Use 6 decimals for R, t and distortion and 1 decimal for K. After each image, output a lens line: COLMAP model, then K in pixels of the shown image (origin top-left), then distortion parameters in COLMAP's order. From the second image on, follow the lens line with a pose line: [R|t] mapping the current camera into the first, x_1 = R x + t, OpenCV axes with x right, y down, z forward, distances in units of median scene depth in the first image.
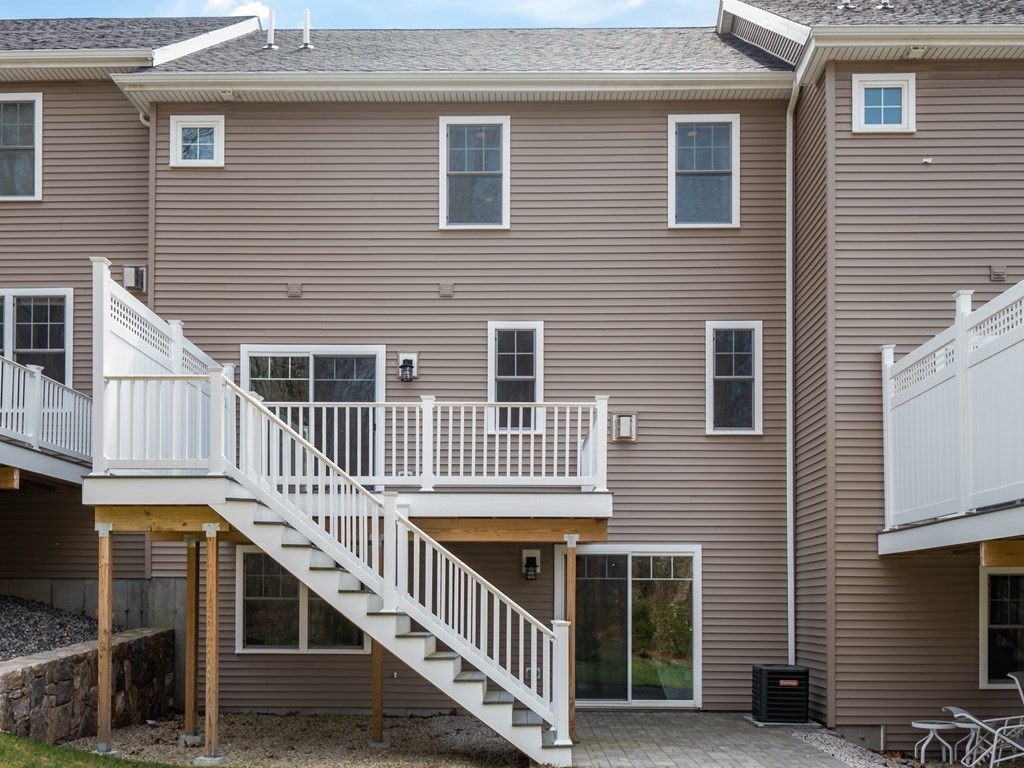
lens RADIAL K [[919.2, 0, 512.0], [0, 919.2, 384.0], [0, 0, 1]] dist [-0.000972, -0.003856]
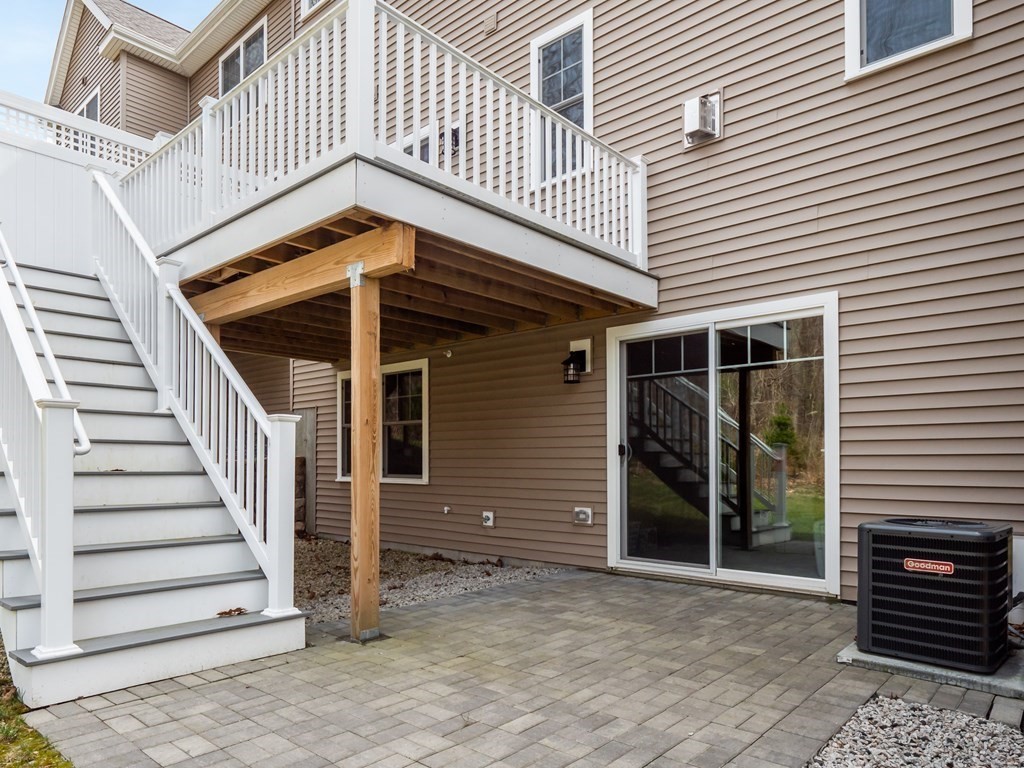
lens RADIAL K [[681.1, 0, 512.0], [0, 681.1, 384.0], [0, 0, 1]] dist [-0.003511, -0.001509]
pose [[0.760557, -0.075122, -0.644910, 0.309851], [0.147555, 0.987292, 0.059012, 0.176979], [0.632281, -0.140042, 0.761977, 0.584272]]
